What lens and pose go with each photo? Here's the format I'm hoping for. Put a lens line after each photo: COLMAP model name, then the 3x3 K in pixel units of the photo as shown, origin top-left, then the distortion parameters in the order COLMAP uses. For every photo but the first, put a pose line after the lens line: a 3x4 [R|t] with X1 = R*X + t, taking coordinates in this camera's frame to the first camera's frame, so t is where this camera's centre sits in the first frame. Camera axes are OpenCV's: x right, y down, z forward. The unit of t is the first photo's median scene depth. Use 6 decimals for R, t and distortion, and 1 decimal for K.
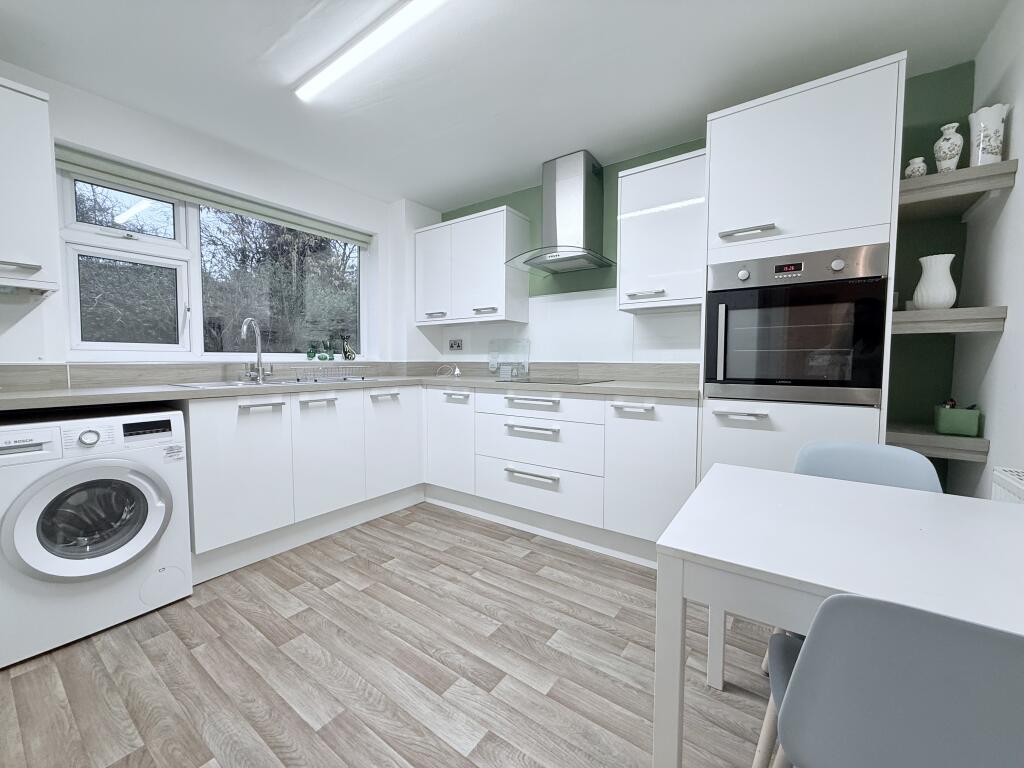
lens RADIAL K [[408.5, 0, 512.0], [0, 408.5, 384.0], [0, 0, 1]] dist [0.000526, 0.000014]
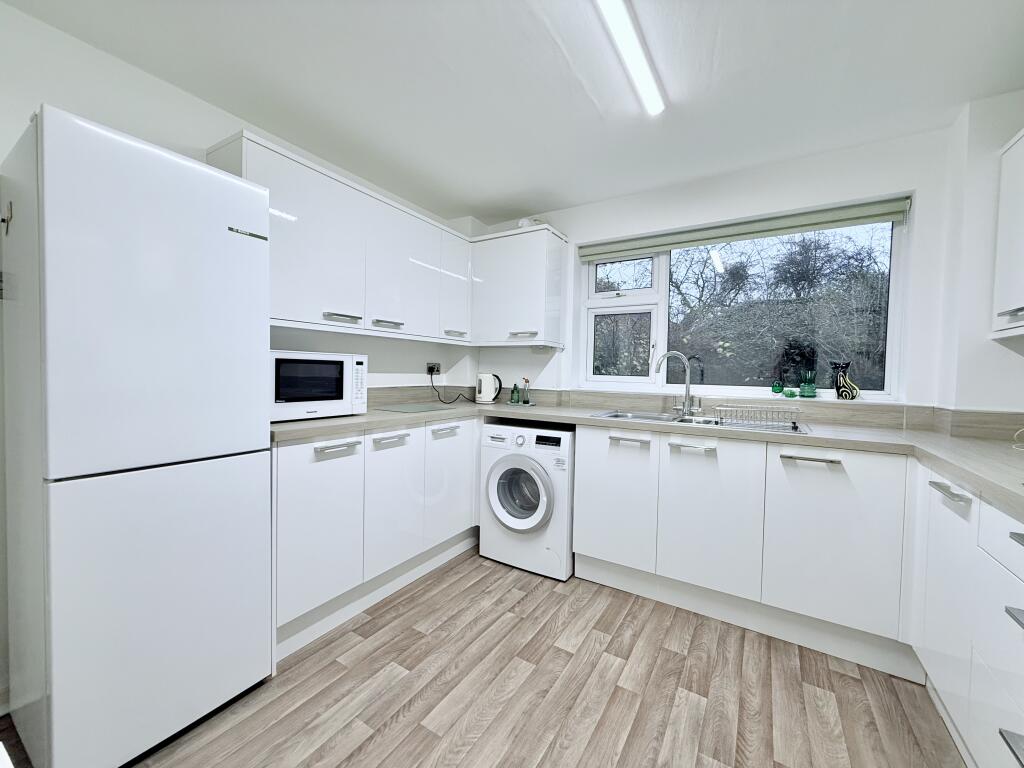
lens RADIAL K [[408.5, 0, 512.0], [0, 408.5, 384.0], [0, 0, 1]] dist [0.000526, 0.000014]
pose [[0.059191, 0.031345, -0.997754, 0.387241], [-0.080150, 0.996429, 0.026549, -0.091432], [0.995024, 0.078399, 0.061492, 0.655753]]
